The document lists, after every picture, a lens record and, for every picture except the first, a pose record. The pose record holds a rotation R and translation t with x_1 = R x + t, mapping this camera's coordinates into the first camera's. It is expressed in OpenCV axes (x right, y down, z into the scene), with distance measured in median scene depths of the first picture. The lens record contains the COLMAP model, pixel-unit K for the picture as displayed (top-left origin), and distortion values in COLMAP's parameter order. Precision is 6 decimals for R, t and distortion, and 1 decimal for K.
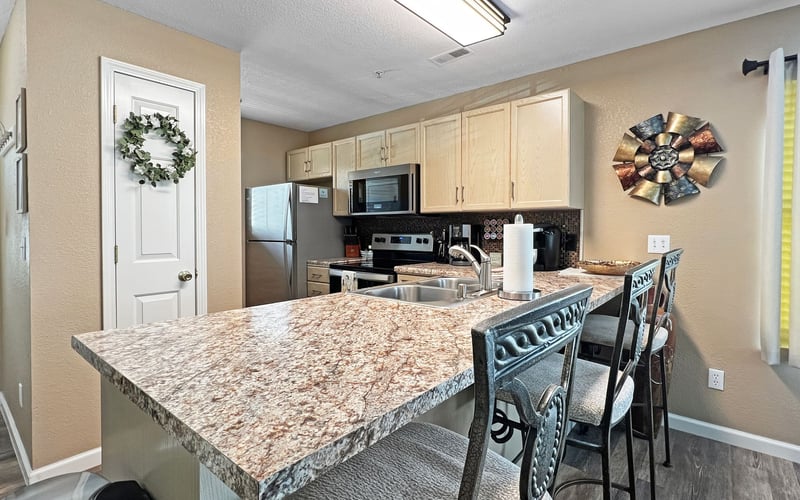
lens RADIAL K [[399.7, 0, 399.3], [0, 399.7, 231.7], [0, 0, 1]] dist [-0.000245, 0.000261]
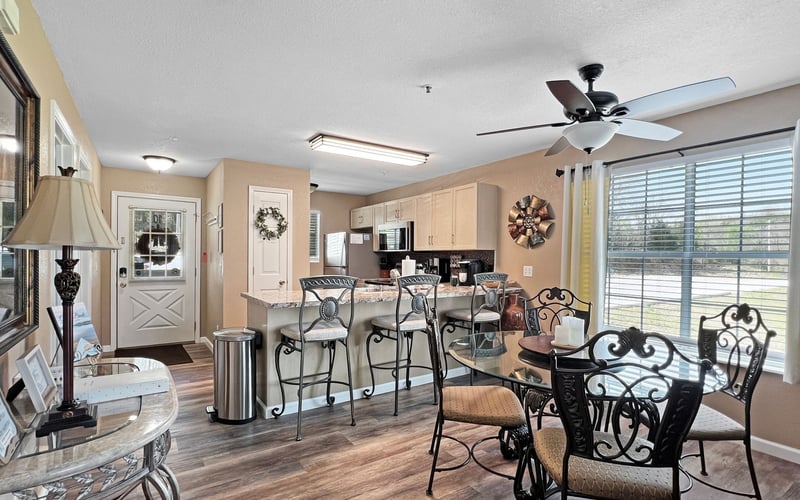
lens RADIAL K [[399.7, 0, 401.4], [0, 399.7, 256.6], [0, 0, 1]] dist [-0.000245, 0.000261]
pose [[0.962914, 0.008851, -0.269663, 0.460487], [-0.011380, 0.999905, -0.007820, -0.010124], [0.269568, 0.010599, 0.962923, -0.621269]]
